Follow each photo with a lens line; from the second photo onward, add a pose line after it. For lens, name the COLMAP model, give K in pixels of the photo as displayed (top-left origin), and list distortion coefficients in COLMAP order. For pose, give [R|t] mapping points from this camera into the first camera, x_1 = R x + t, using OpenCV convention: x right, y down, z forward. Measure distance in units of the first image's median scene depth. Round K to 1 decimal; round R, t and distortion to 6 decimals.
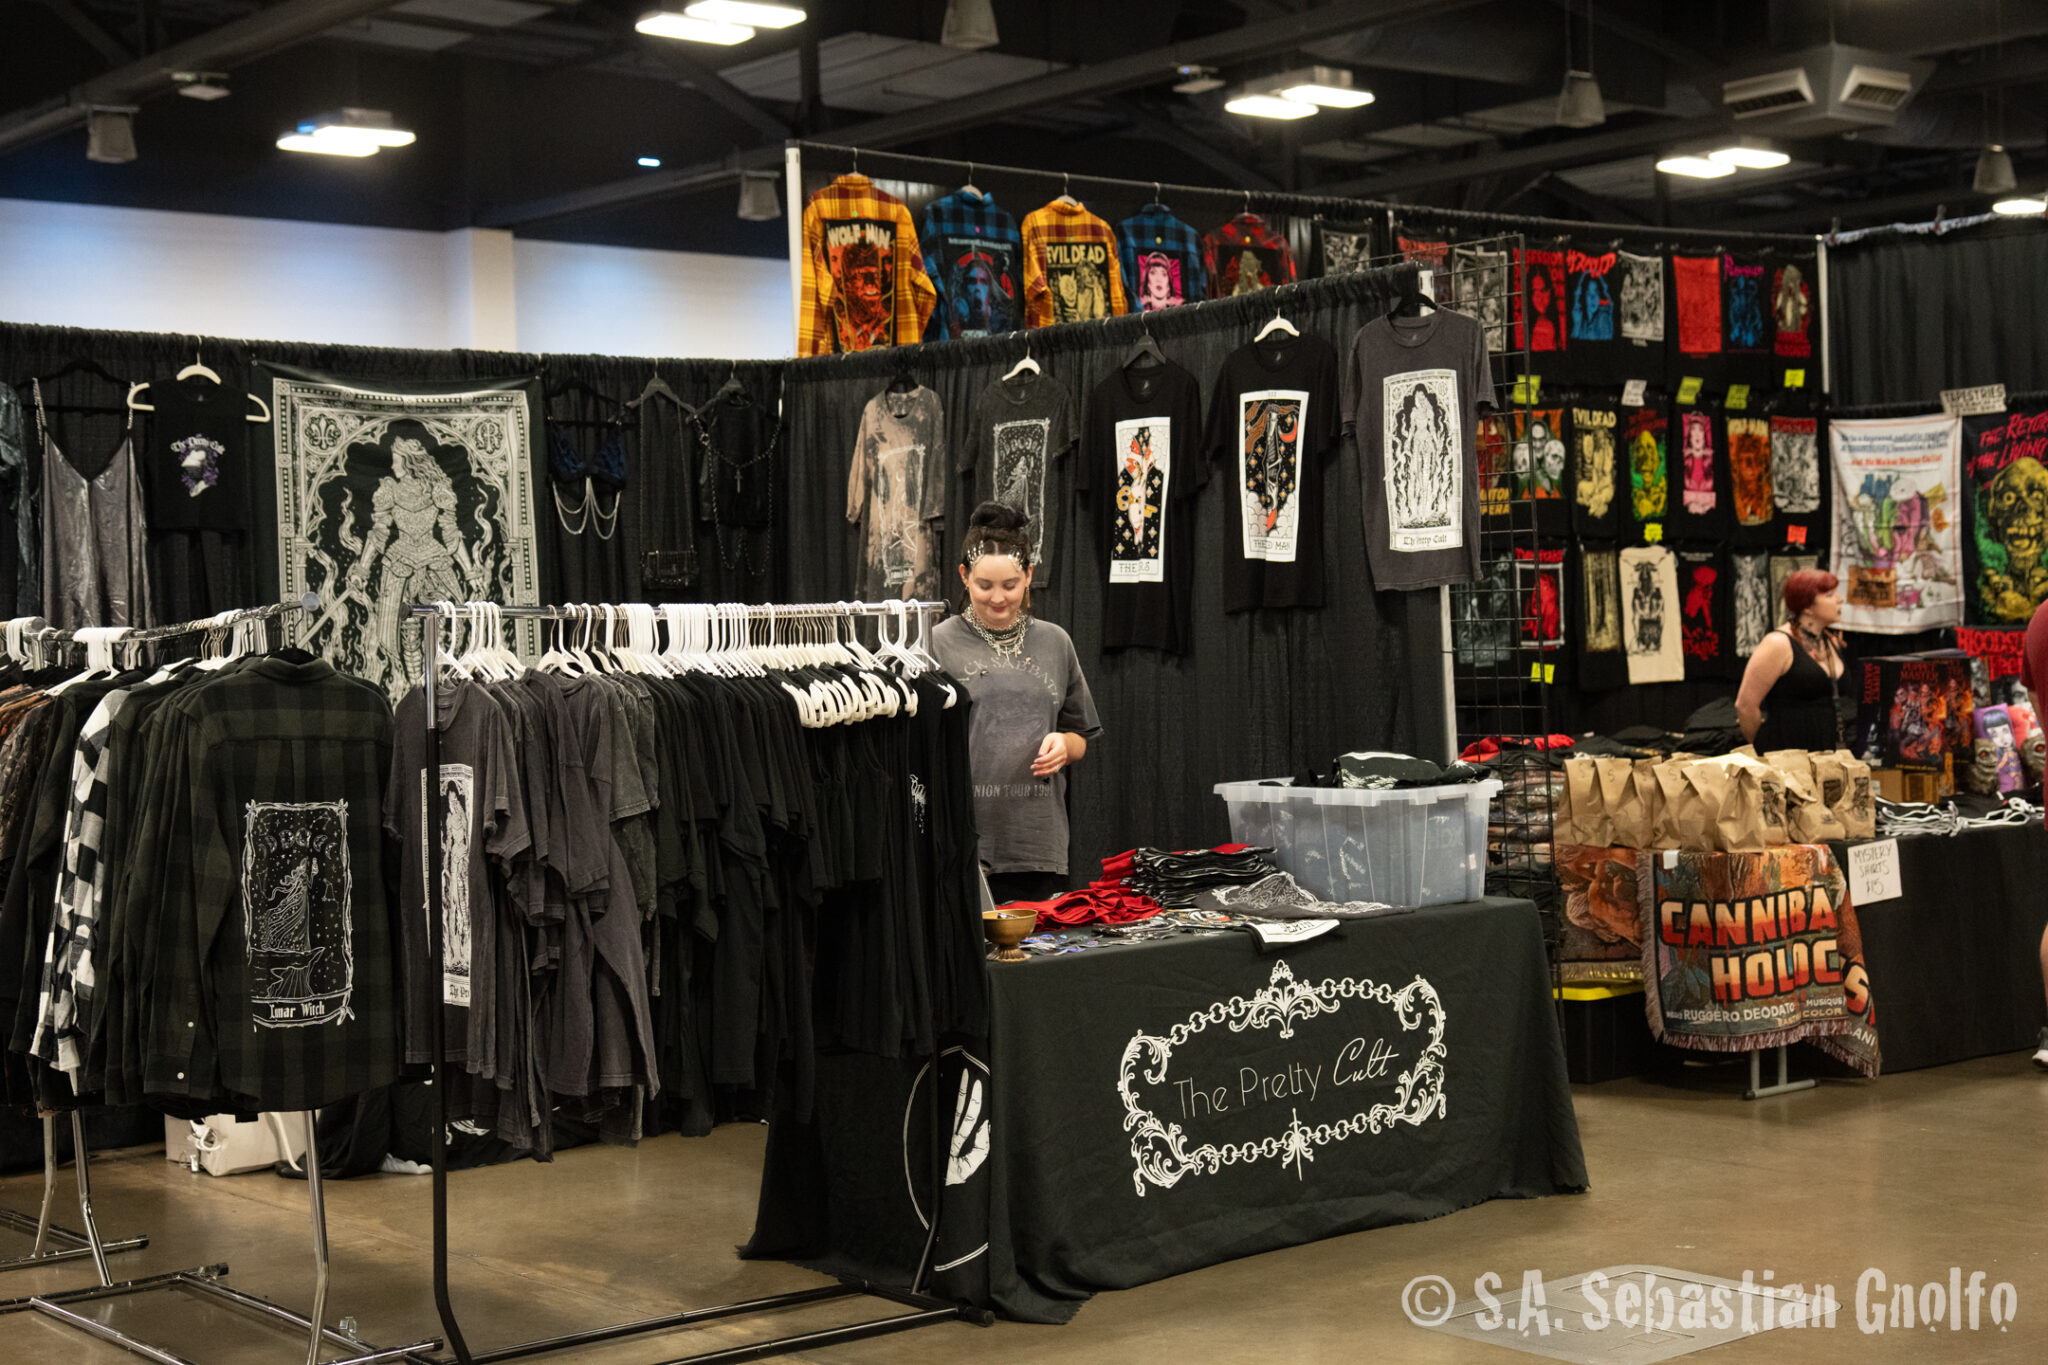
lens RADIAL K [[2875.0, 0, 1030.7], [0, 2875.0, 683.4], [0, 0, 1]] dist [0.017152, 0.070692]
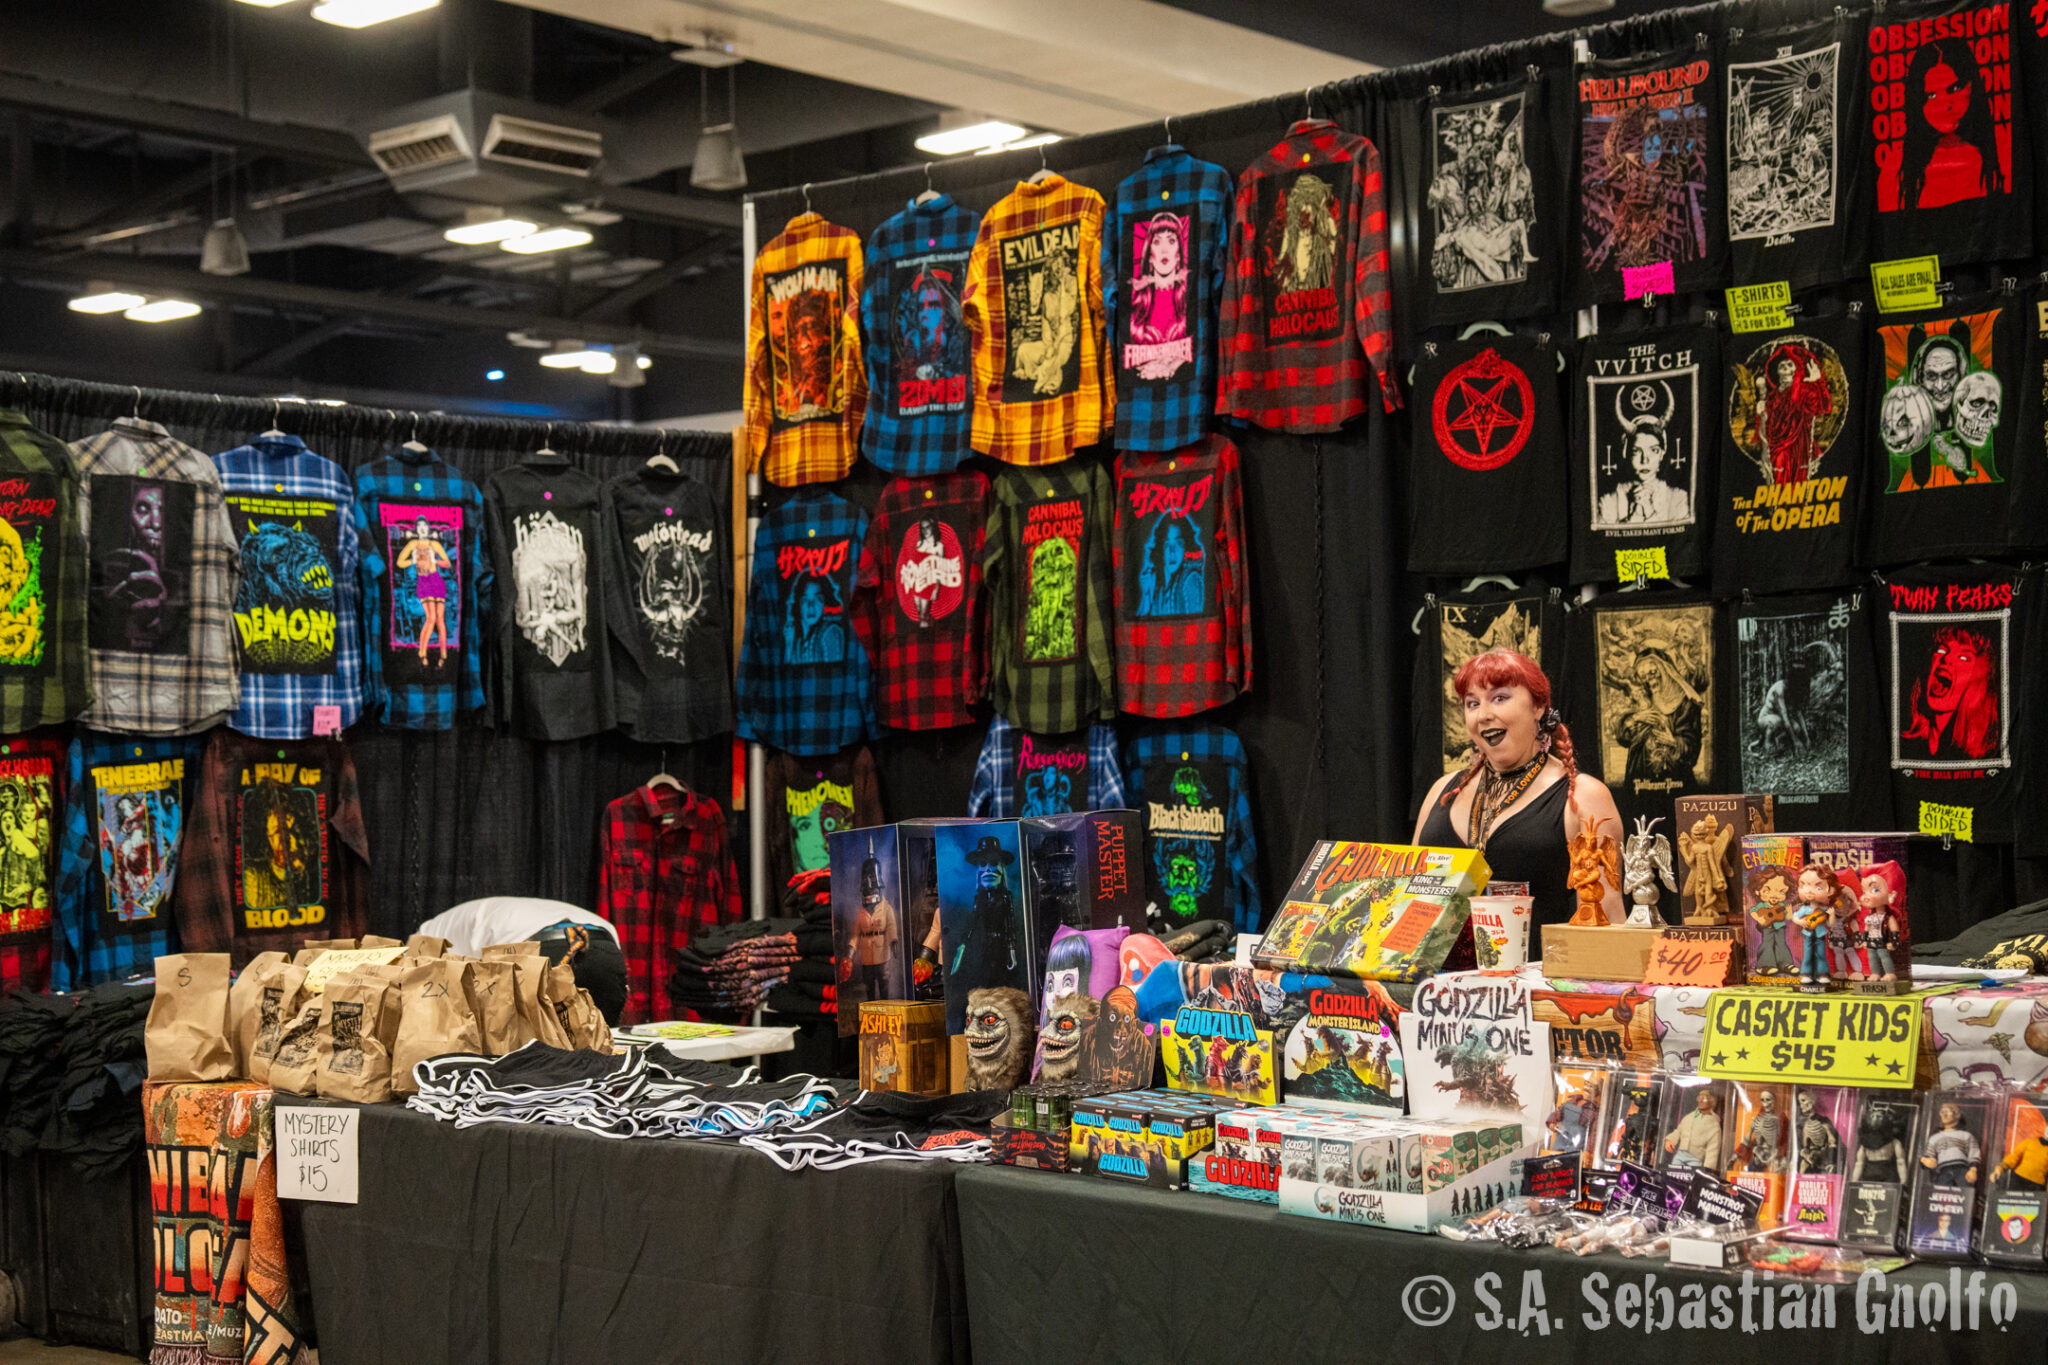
lens RADIAL K [[2875.0, 0, 1030.7], [0, 2875.0, 683.4], [0, 0, 1]] dist [0.017152, 0.070692]
pose [[0.159329, 0.001112, -0.987225, 0.735588], [-0.009912, 0.999951, -0.000474, -0.029581], [0.987176, 0.009861, 0.159332, 0.830337]]
